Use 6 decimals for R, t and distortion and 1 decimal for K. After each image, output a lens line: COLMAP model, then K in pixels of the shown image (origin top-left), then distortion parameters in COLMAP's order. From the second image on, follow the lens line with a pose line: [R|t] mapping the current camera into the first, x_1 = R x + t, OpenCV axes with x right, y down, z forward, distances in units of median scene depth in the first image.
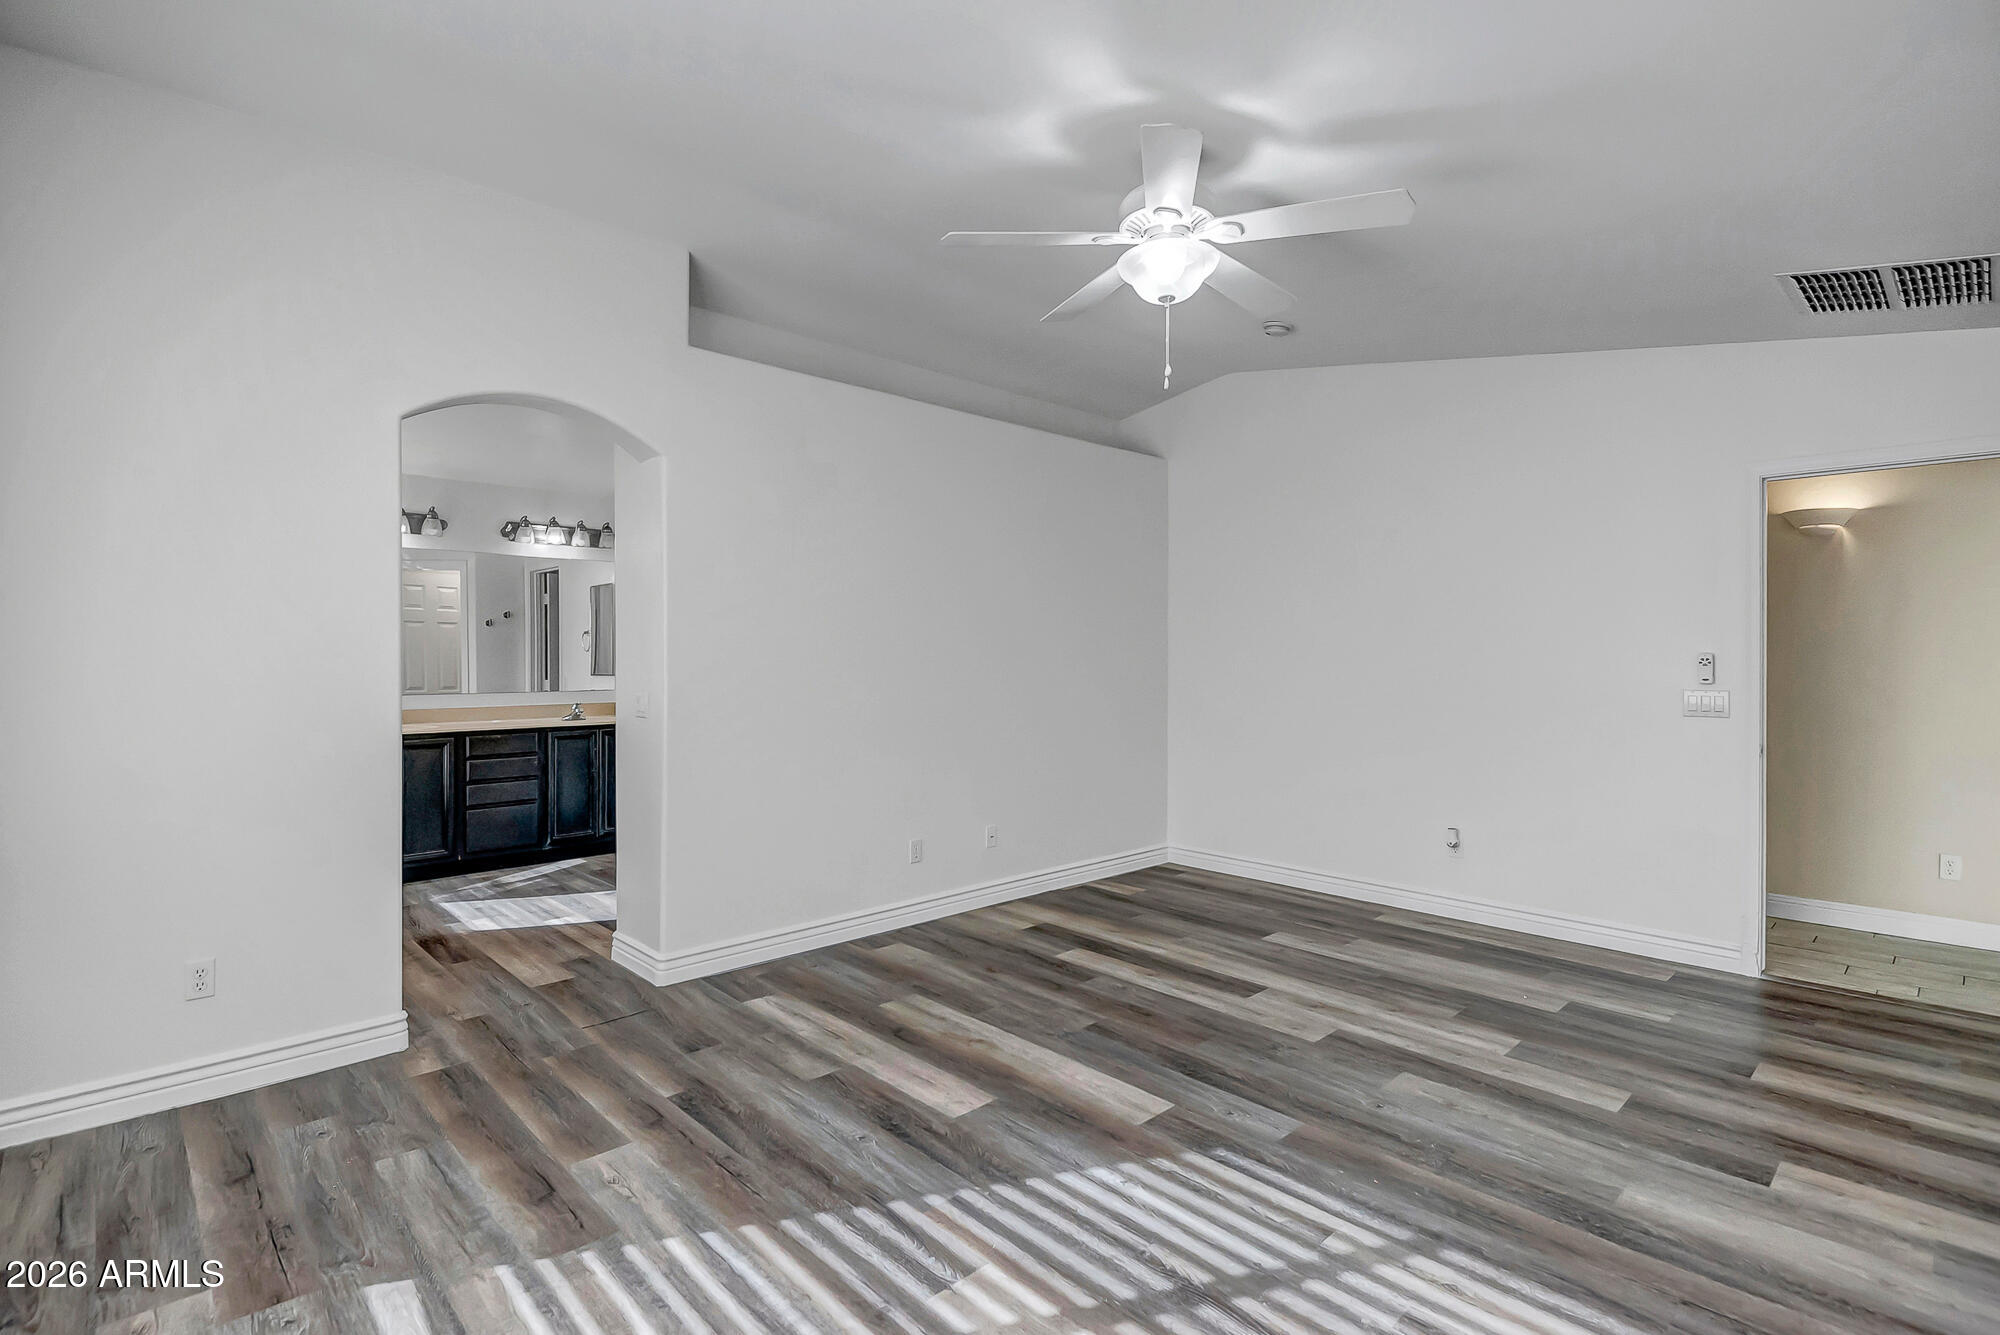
lens RADIAL K [[924.6, 0, 1001.9], [0, 924.6, 657.7], [0, 0, 1]] dist [0.012285, -0.014707]
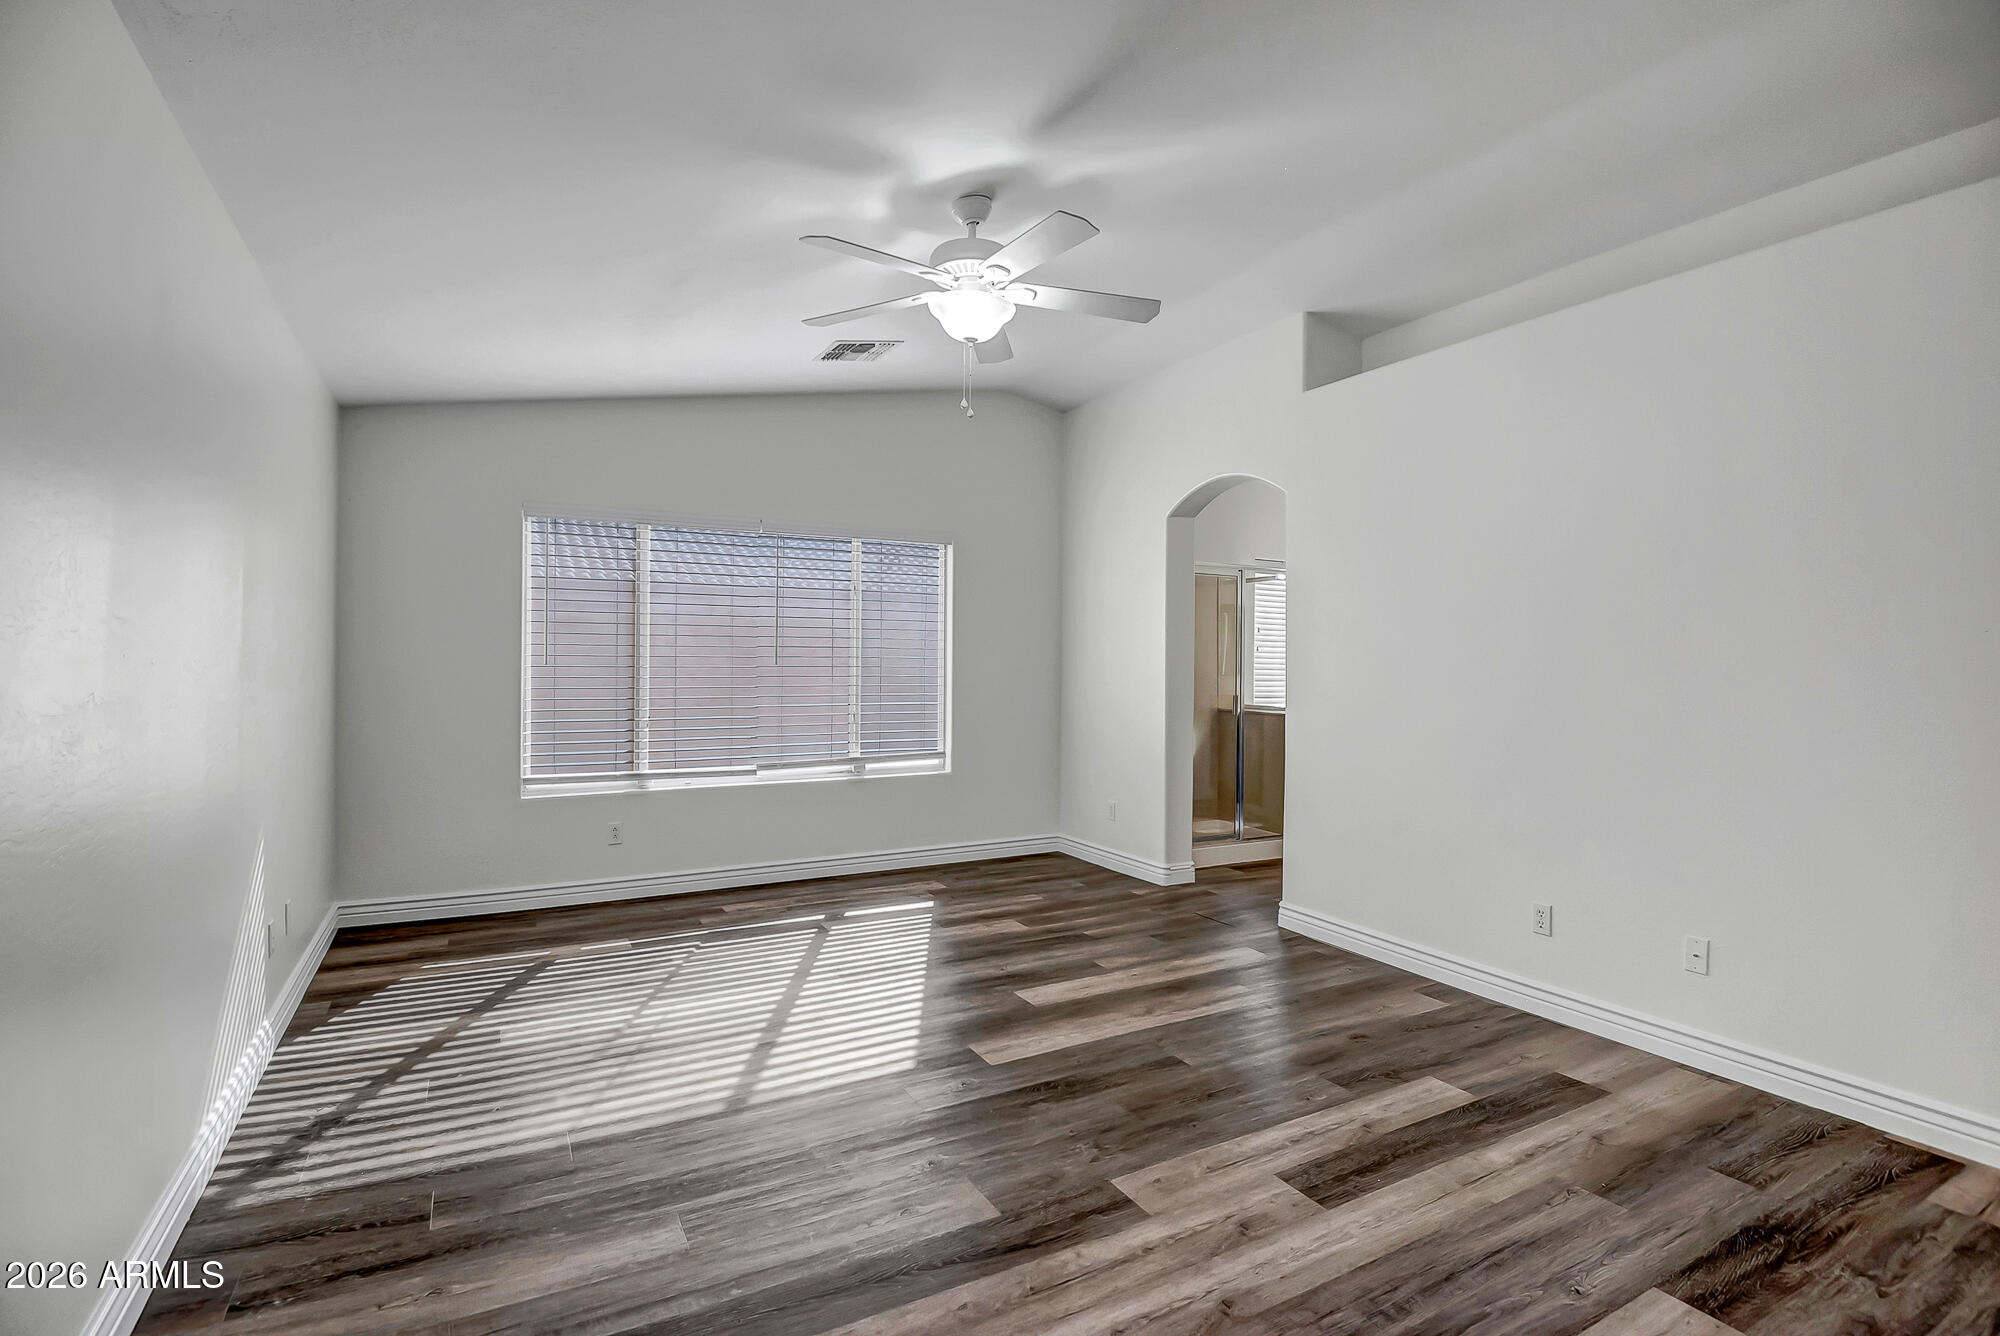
lens RADIAL K [[924.6, 0, 1001.9], [0, 924.6, 658.2], [0, 0, 1]] dist [0.012285, -0.014707]
pose [[-0.235418, -0.003181, -0.971889, 0.931377], [-0.011411, 0.999935, -0.000509, 0.004260], [0.971827, 0.010971, -0.235439, 0.946496]]
